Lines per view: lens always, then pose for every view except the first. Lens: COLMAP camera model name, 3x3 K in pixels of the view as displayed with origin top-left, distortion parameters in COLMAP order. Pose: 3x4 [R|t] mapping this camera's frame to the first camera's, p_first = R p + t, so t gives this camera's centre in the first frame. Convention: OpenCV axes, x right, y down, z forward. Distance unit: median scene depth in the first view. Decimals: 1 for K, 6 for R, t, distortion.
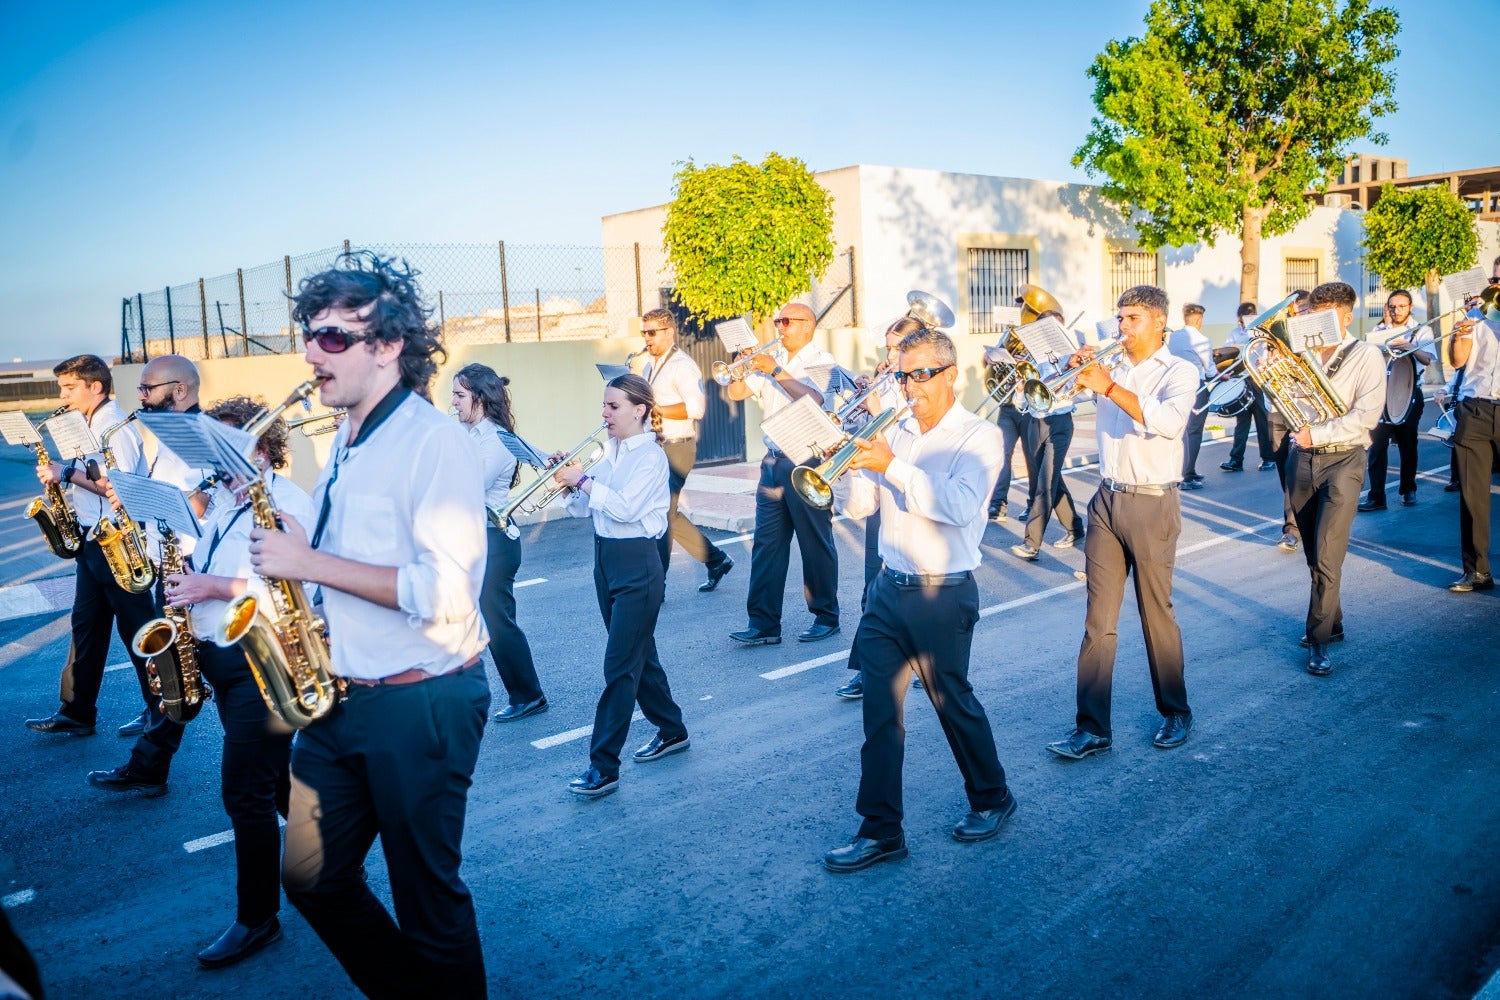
lens RADIAL K [[1464.7, 0, 750.0], [0, 1464.7, 500.0], [0, 0, 1]] dist [-0.062022, 0.116431]
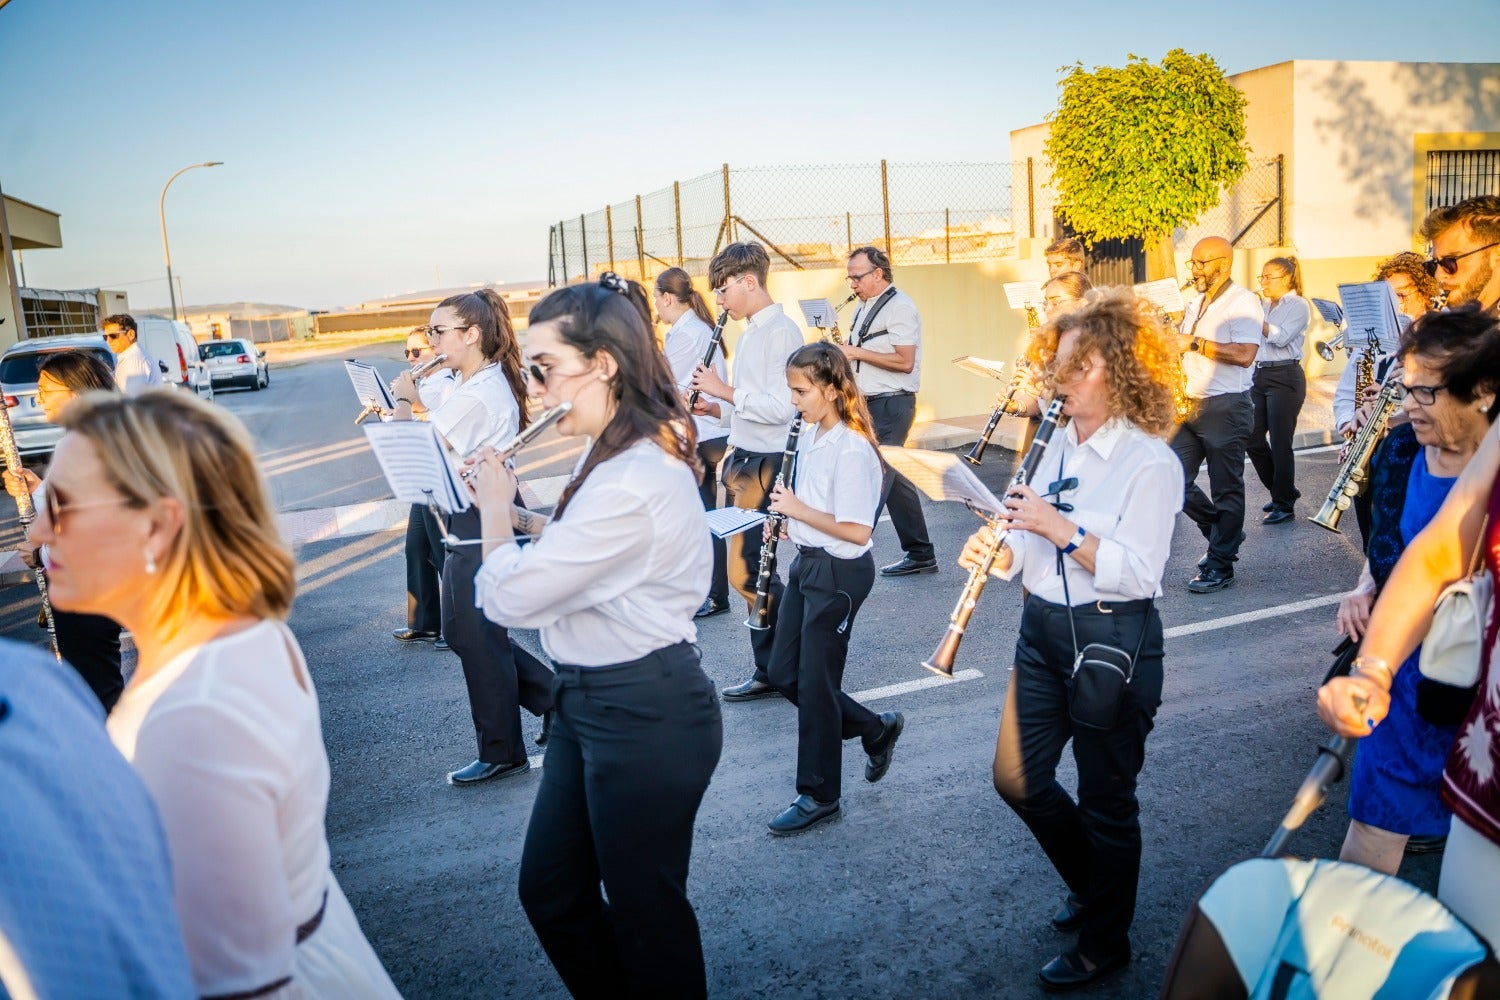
lens RADIAL K [[1354.8, 0, 750.0], [0, 1354.8, 500.0], [0, 0, 1]] dist [-0.087248, 0.118717]
pose [[0.929448, 0.054949, -0.364839, 0.086629], [-0.028522, 0.996589, 0.077436, -0.020608], [0.367850, -0.061567, 0.927845, 0.131722]]
